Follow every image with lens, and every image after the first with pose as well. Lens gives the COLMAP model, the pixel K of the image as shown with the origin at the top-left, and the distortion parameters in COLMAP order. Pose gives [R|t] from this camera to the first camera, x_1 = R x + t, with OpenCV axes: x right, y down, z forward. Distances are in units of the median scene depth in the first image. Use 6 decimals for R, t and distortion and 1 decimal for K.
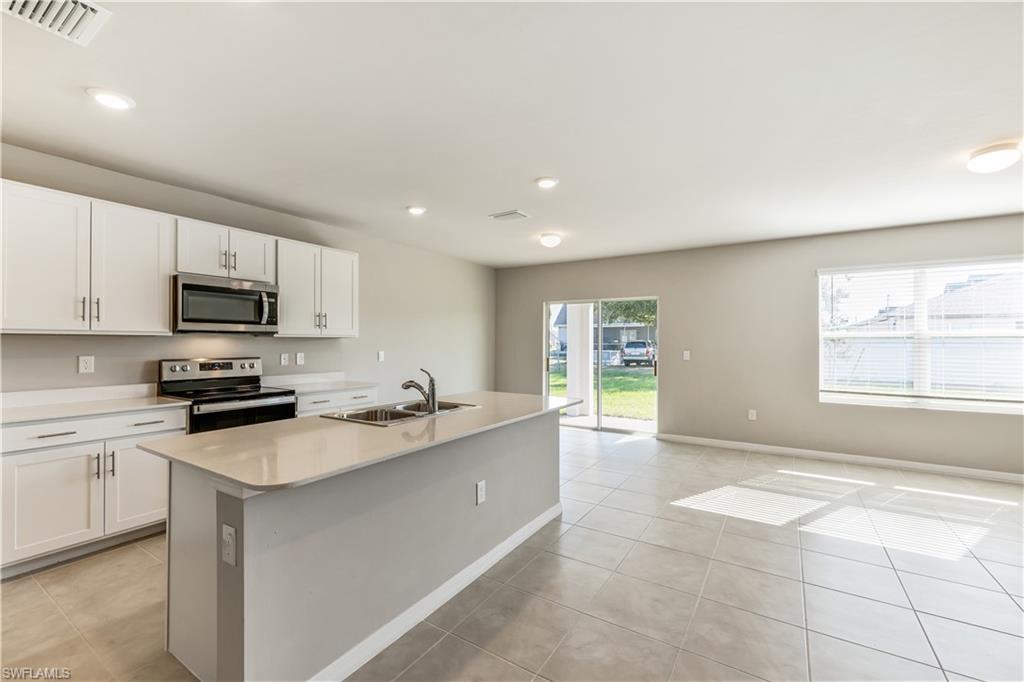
lens RADIAL K [[428.3, 0, 511.8], [0, 428.3, 335.8], [0, 0, 1]] dist [-0.001308, -0.000303]
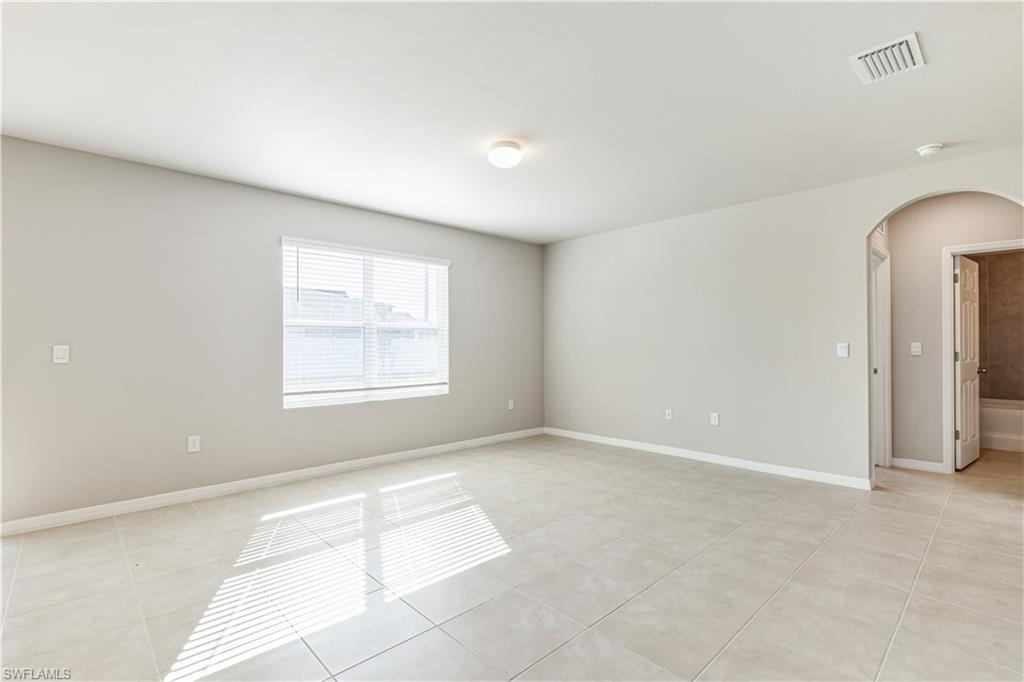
lens RADIAL K [[473.2, 0, 515.3], [0, 473.2, 337.7], [0, 0, 1]] dist [-0.021194, -0.000121]
pose [[0.244020, 0.004880, 0.969758, -0.001754], [-0.009978, 0.999947, -0.002521, 0.030162], [-0.969719, -0.009061, 0.244056, 0.479911]]
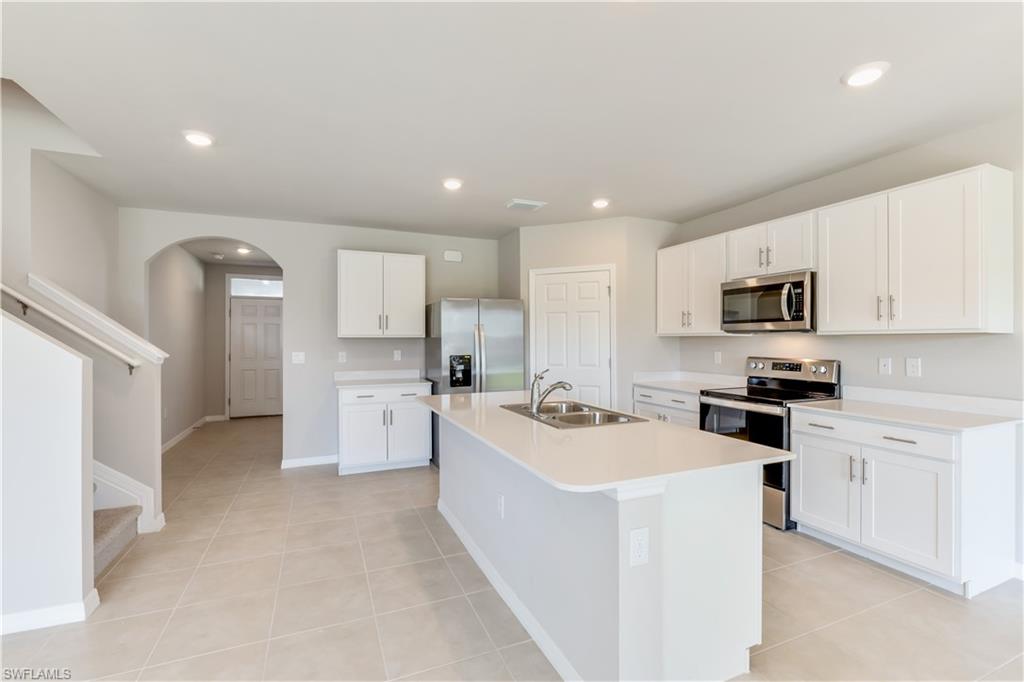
lens RADIAL K [[454.8, 0, 511.4], [0, 454.8, 340.2], [0, 0, 1]] dist [-0.007979, 0.002032]
pose [[-0.562062, -0.000735, -0.827095, 0.448110], [0.014083, 0.999846, -0.010458, 0.012530], [0.826975, -0.017526, -0.561965, 0.969303]]
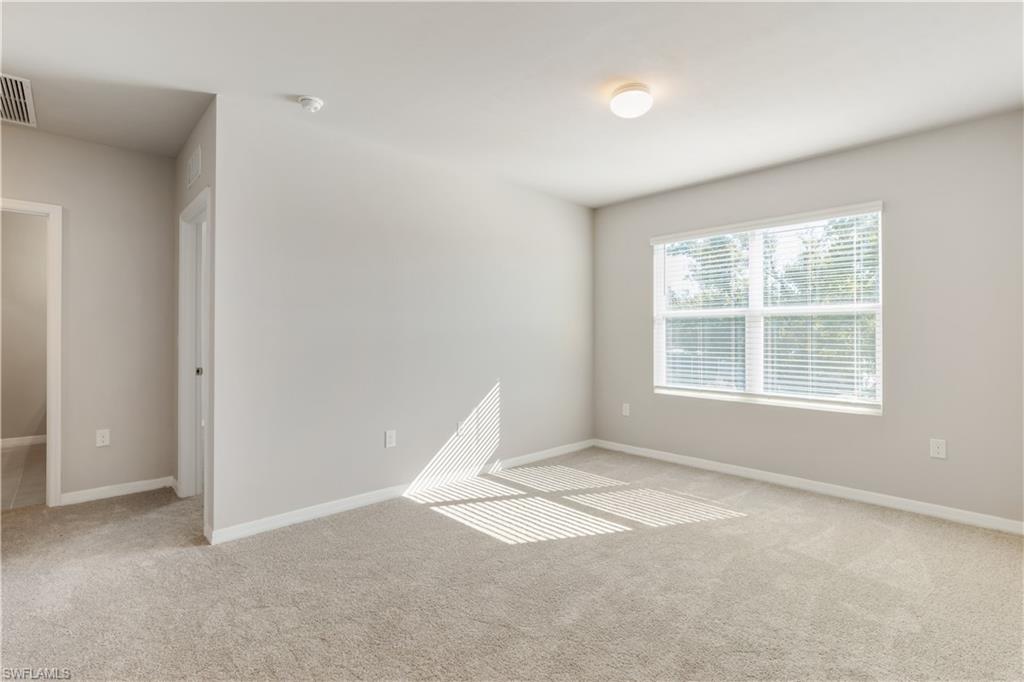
lens RADIAL K [[454.8, 0, 466.8], [0, 454.8, 327.8], [0, 0, 1]] dist [-0.007979, 0.002032]
pose [[0.959729, -0.012981, -0.280629, 0.796036], [0.011659, 0.999912, -0.006382, 0.030788], [0.280687, 0.002853, 0.959795, 0.005094]]
